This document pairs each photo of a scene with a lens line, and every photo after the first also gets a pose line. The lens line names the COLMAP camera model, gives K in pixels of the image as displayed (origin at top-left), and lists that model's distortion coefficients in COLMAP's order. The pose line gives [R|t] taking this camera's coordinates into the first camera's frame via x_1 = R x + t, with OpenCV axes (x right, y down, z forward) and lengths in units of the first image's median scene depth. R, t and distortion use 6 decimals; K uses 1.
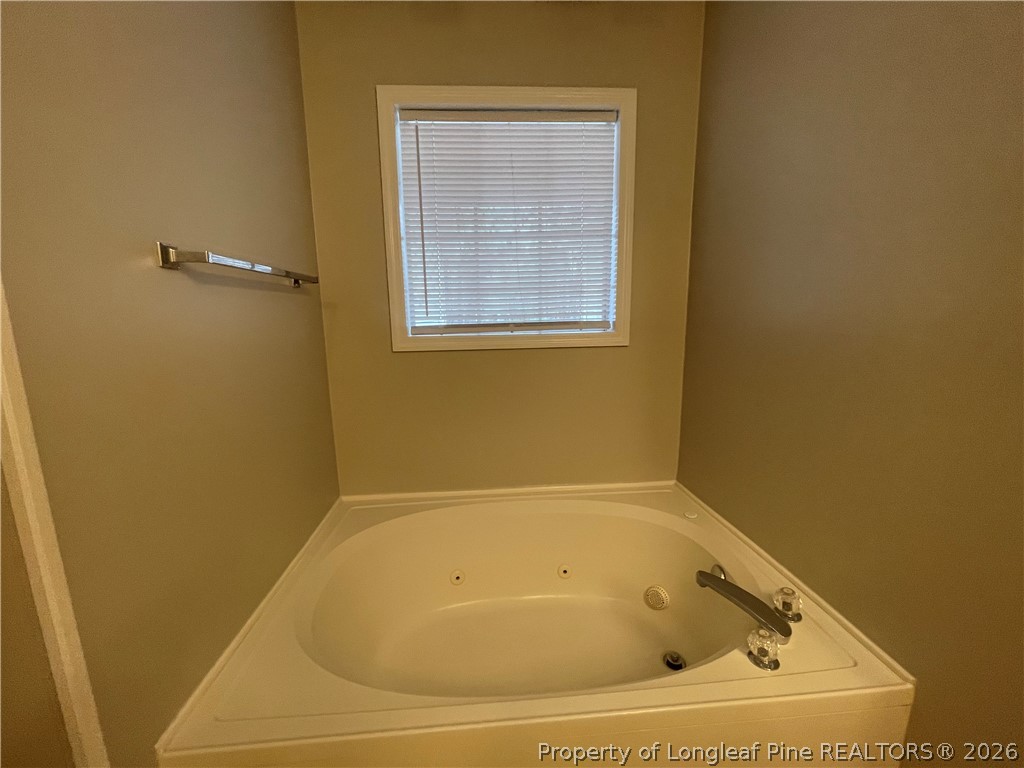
lens RADIAL K [[413.4, 0, 510.4], [0, 413.4, 385.4], [0, 0, 1]] dist [-0.000929, 0.000407]
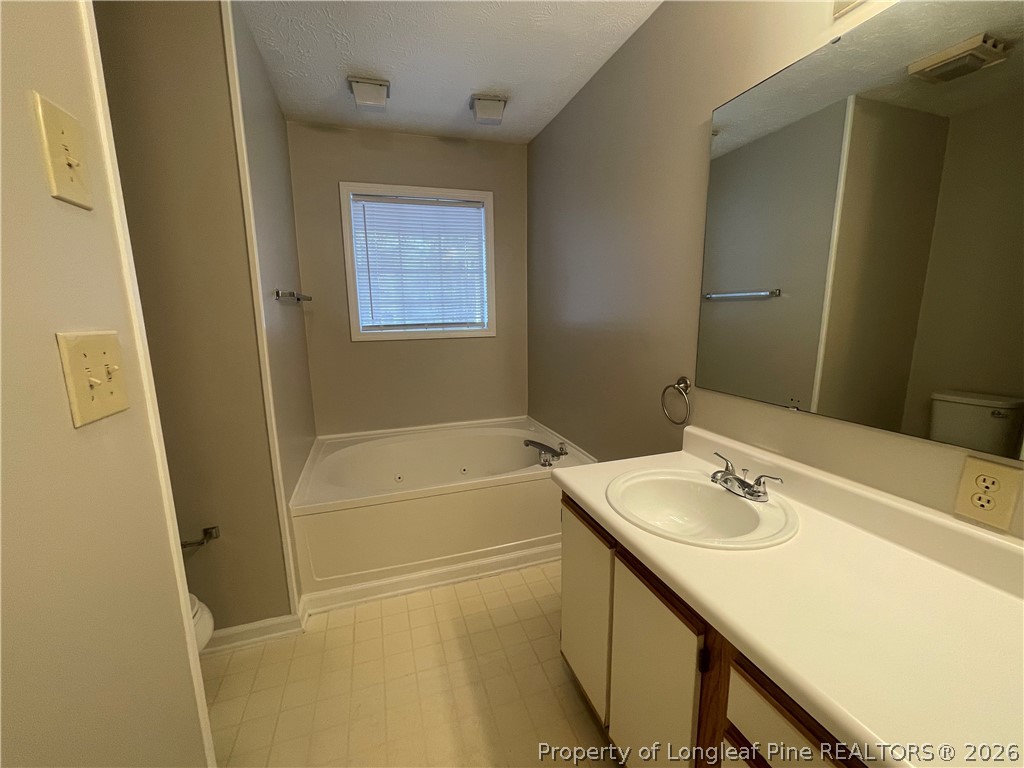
lens RADIAL K [[416.2, 0, 505.3], [0, 416.2, 386.3], [0, 0, 1]] dist [-0.000843, -0.000072]
pose [[0.974732, -0.038713, 0.219999, -0.065005], [0.039691, 0.999212, -0.000023, 0.114525], [-0.219825, 0.008754, 0.975500, -0.704587]]
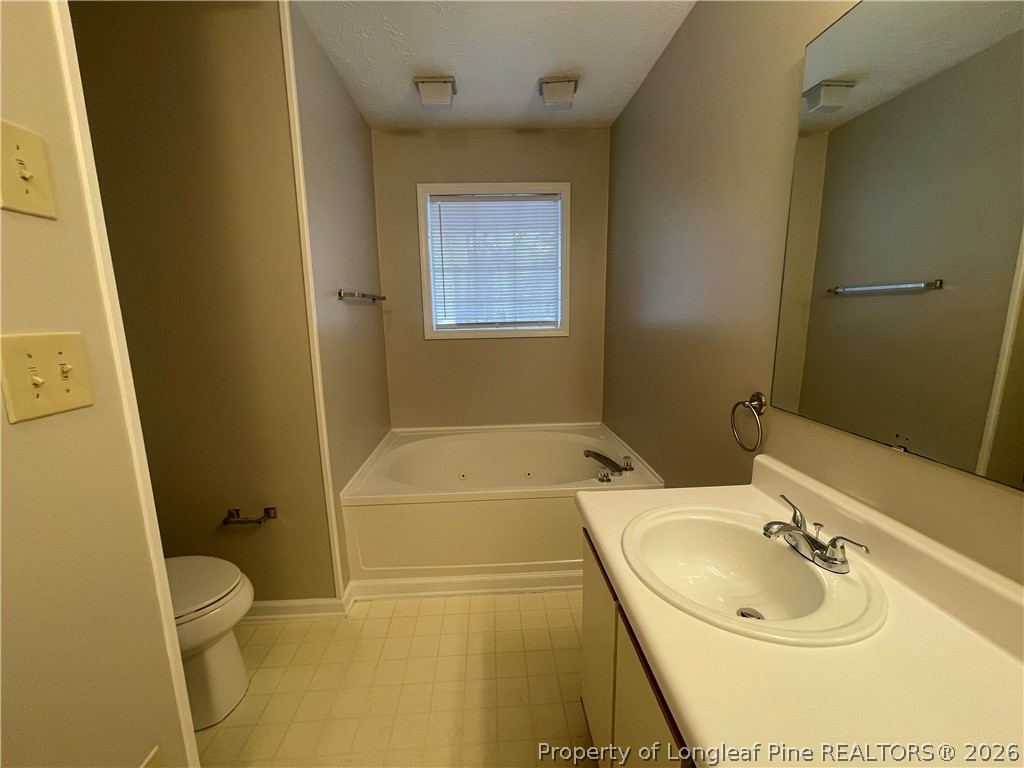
lens RADIAL K [[413.4, 0, 510.4], [0, 413.4, 385.4], [0, 0, 1]] dist [-0.000929, 0.000407]
pose [[0.999101, 0.005820, -0.041995, 0.128439], [-0.005772, 0.999983, 0.001286, 0.097308], [0.042002, -0.001042, 0.999117, -0.635507]]
